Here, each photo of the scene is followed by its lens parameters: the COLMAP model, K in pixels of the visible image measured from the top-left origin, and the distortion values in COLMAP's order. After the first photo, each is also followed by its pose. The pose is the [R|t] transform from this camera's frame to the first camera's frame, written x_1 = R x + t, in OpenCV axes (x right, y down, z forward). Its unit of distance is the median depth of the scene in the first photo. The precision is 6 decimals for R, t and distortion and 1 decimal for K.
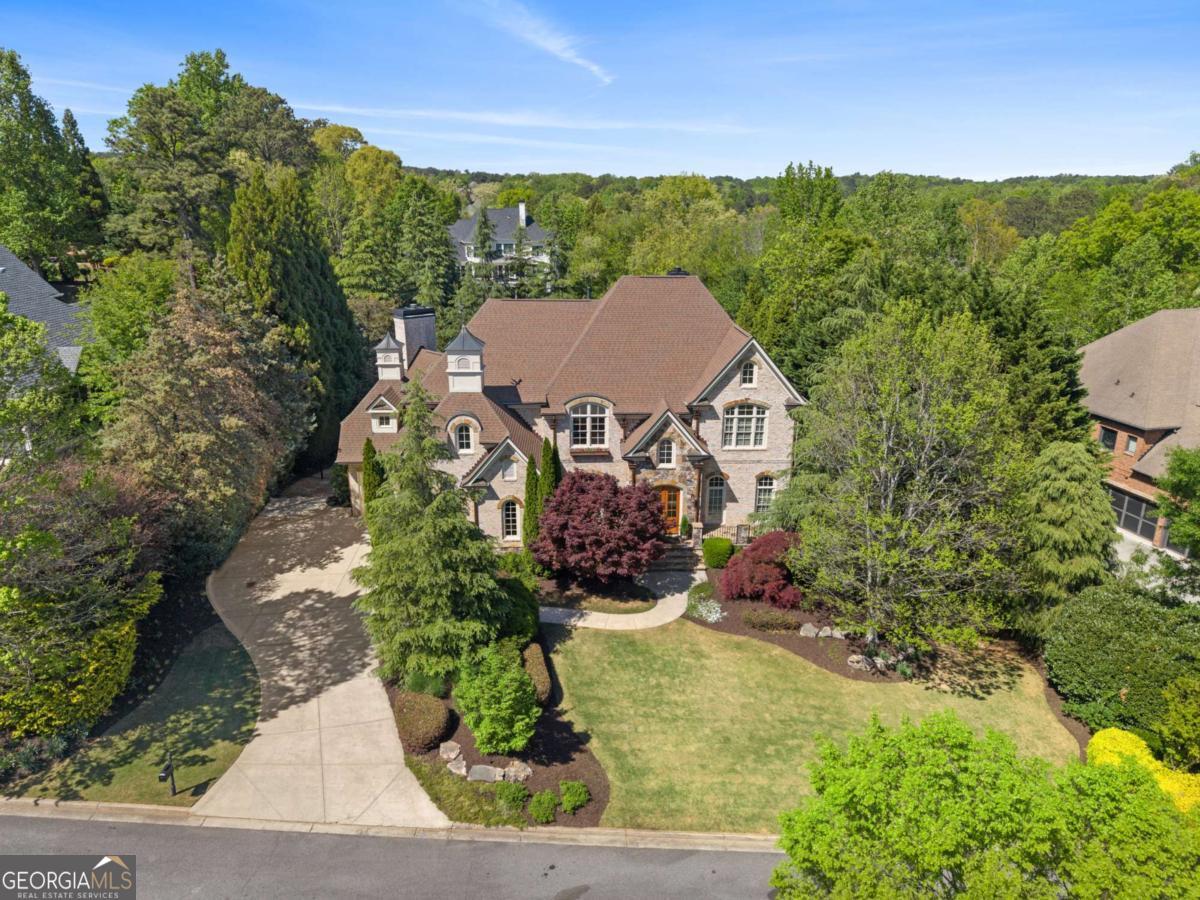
lens RADIAL K [[811.9, 0, 604.7], [0, 811.9, 467.1], [0, 0, 1]] dist [0.047773, -0.054787]
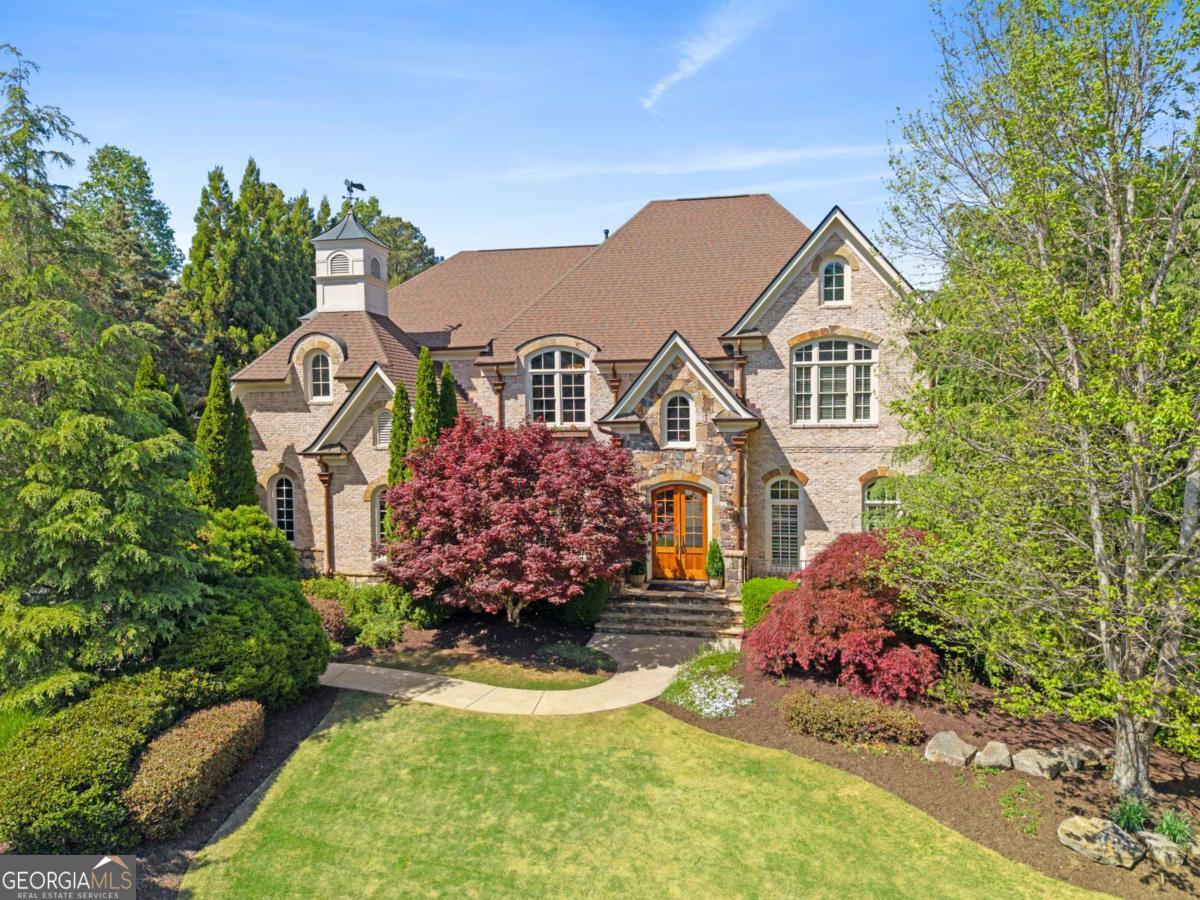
lens RADIAL K [[811.9, 0, 604.7], [0, 811.9, 467.1], [0, 0, 1]] dist [0.047773, -0.054787]
pose [[0.968690, -0.003273, -0.248251, 0.162631], [-0.062471, 0.964528, -0.256483, 0.156082], [0.240284, 0.263961, 0.934124, 0.481921]]
